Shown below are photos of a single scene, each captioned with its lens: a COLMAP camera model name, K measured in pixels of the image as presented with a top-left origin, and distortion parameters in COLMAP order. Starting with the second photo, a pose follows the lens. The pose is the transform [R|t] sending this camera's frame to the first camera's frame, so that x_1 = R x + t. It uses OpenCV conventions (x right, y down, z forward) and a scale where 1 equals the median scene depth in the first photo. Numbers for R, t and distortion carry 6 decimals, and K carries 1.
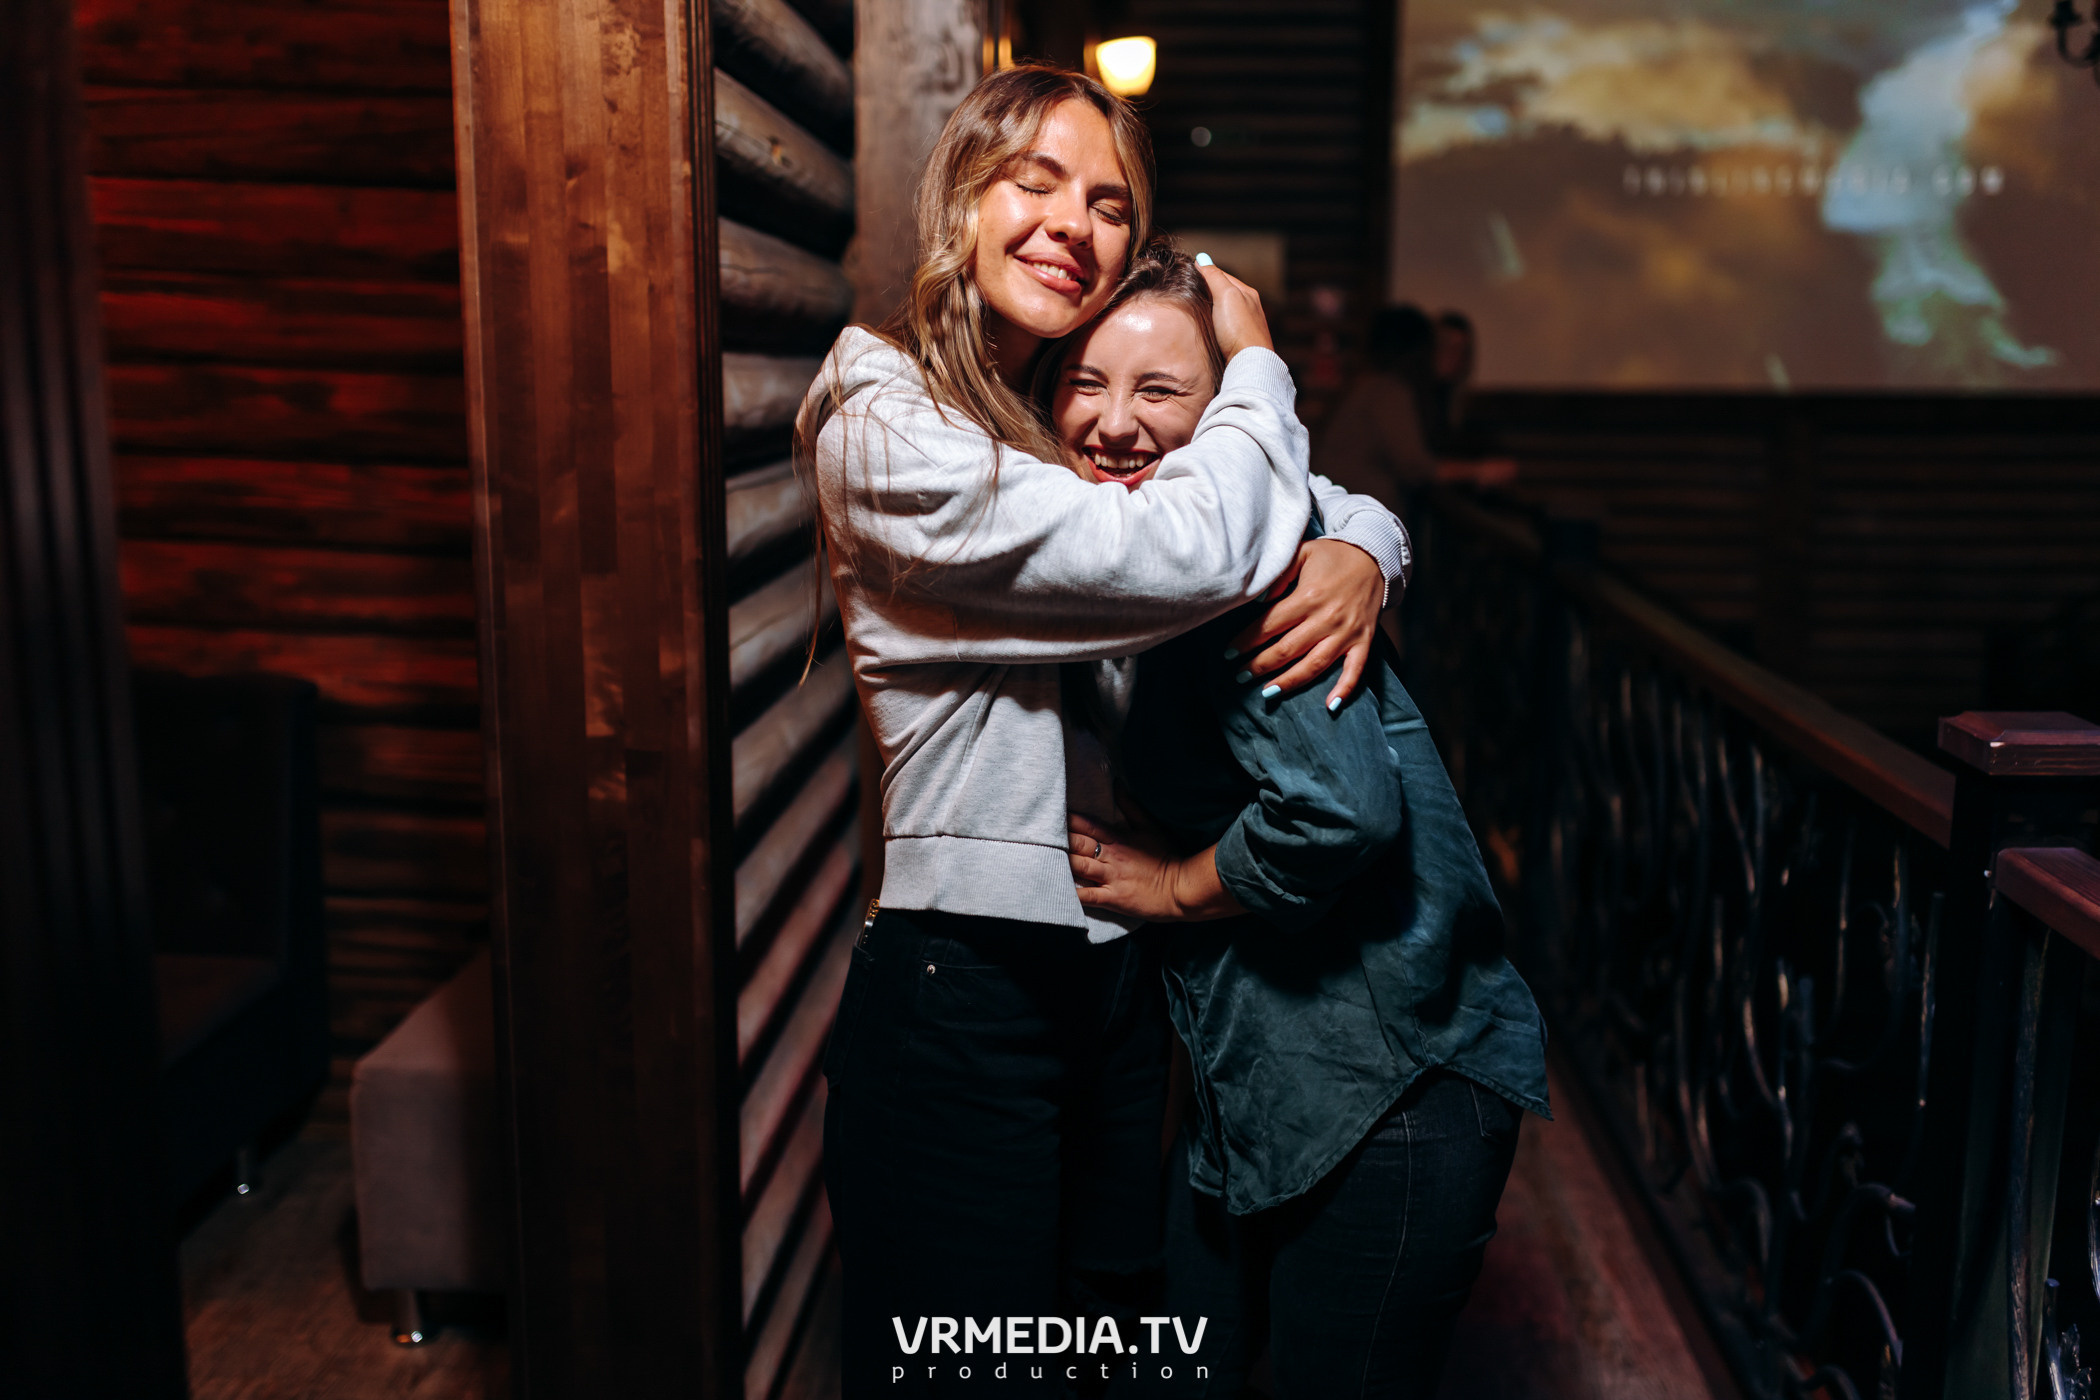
lens RADIAL K [[1925.7, 0, 1061.2], [0, 1925.7, 704.0], [0, 0, 1]] dist [-0.011245, 0.011611]
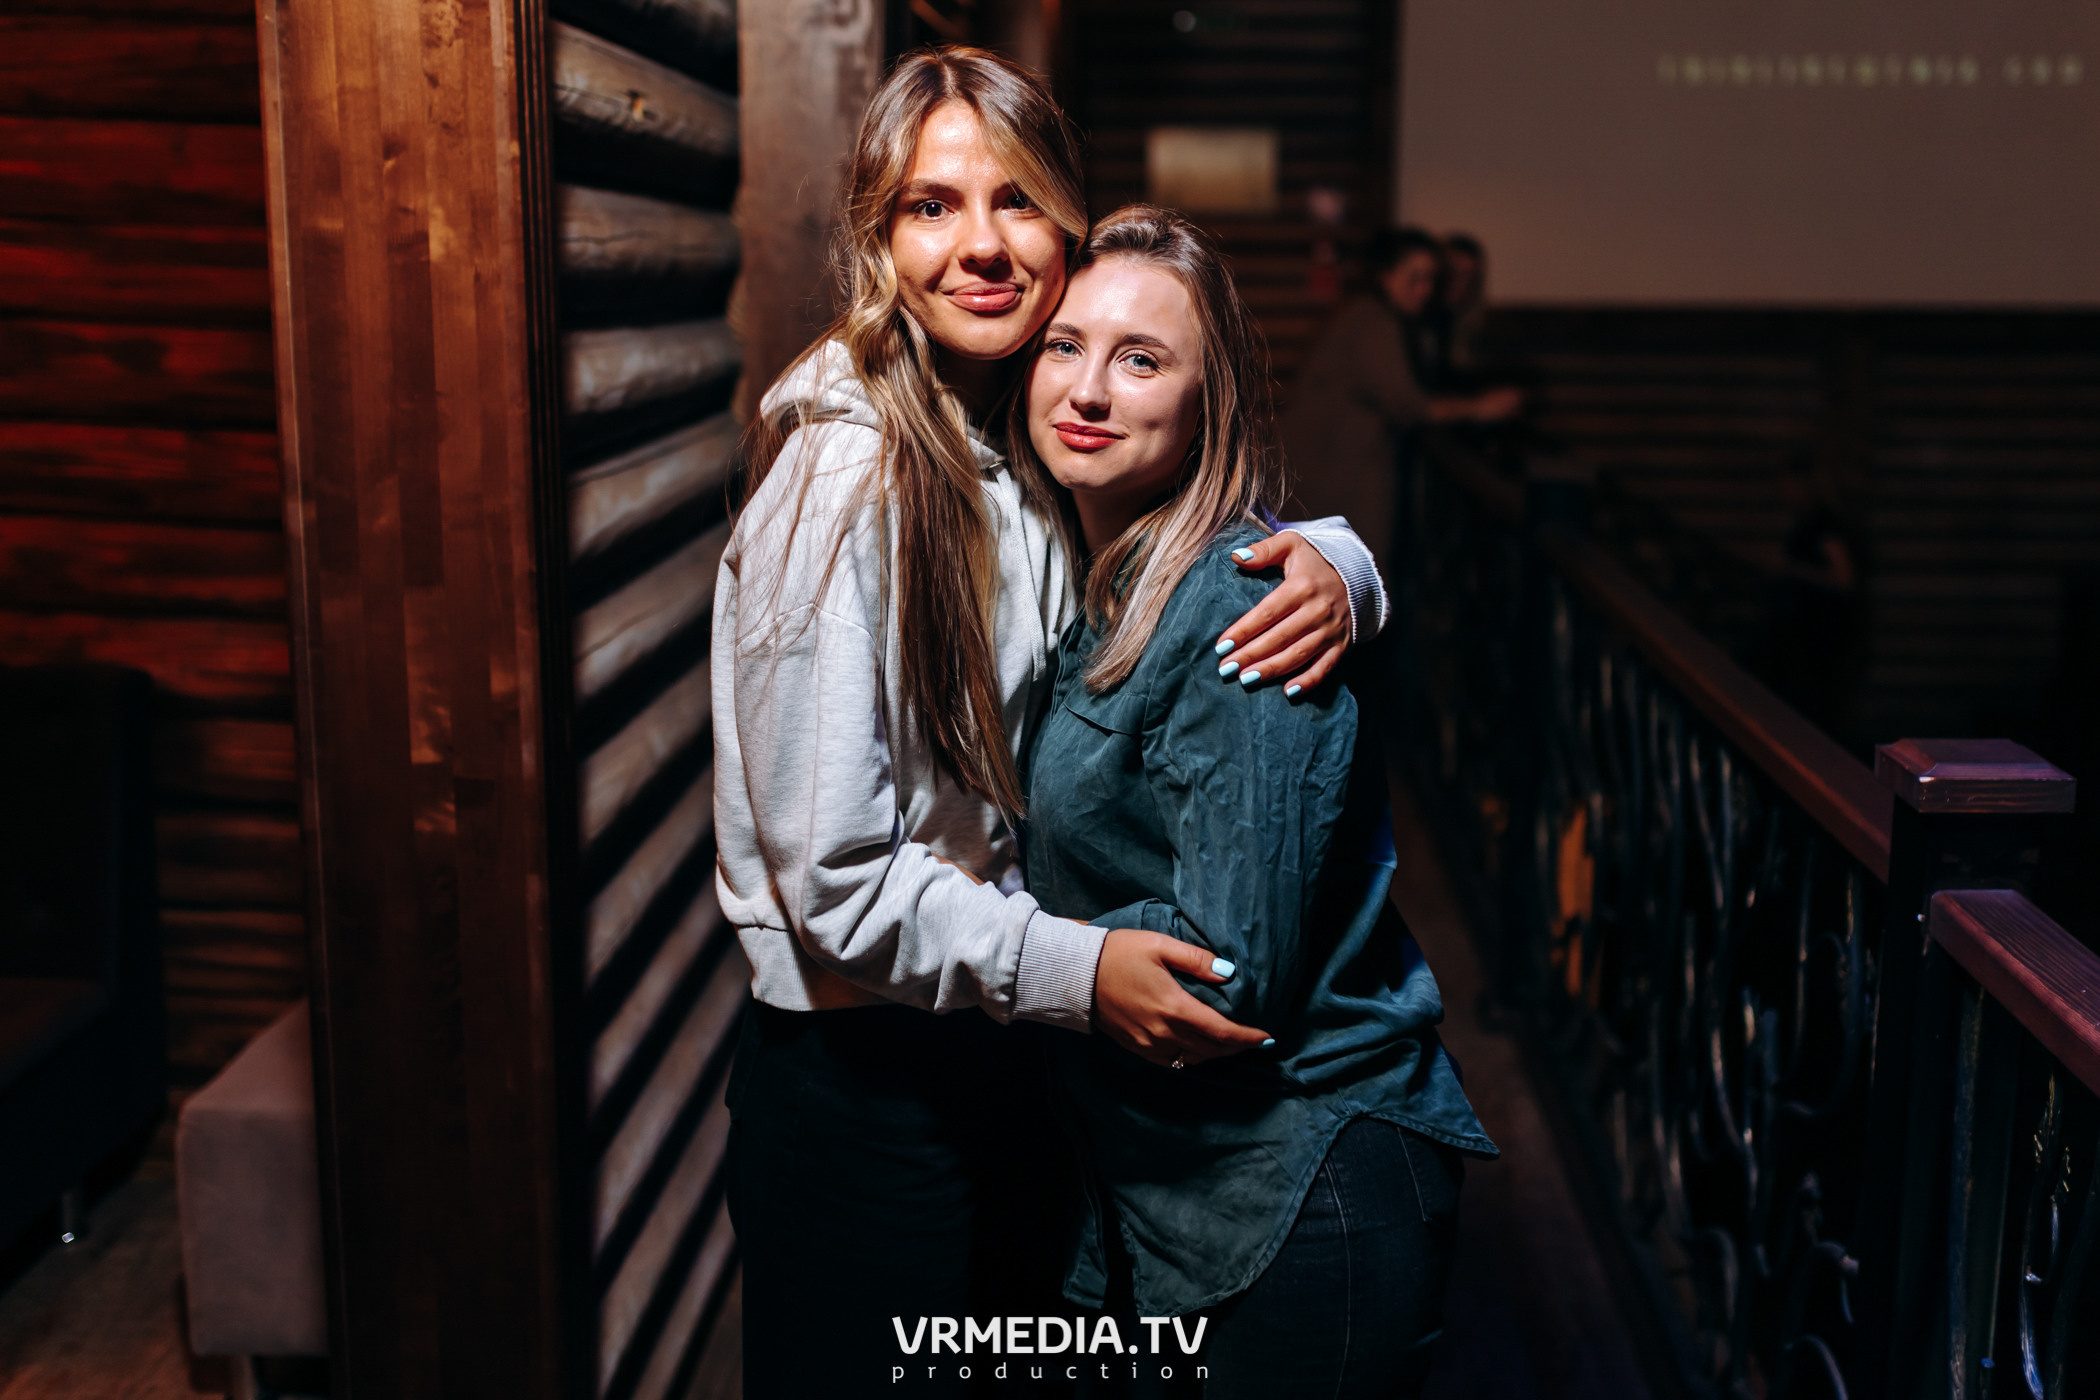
lens RADIAL K [[2245.1, 0, 1147.8], [0, 2245.1, 579.3], [0, 0, 1]] dist [-0.004230, -0.010812]
pose [[0.999969, -0.002635, 0.007394, 0.092039], [0.002667, 0.999987, -0.004368, -0.062726], [-0.007383, 0.004388, 0.999963, -0.066554]]
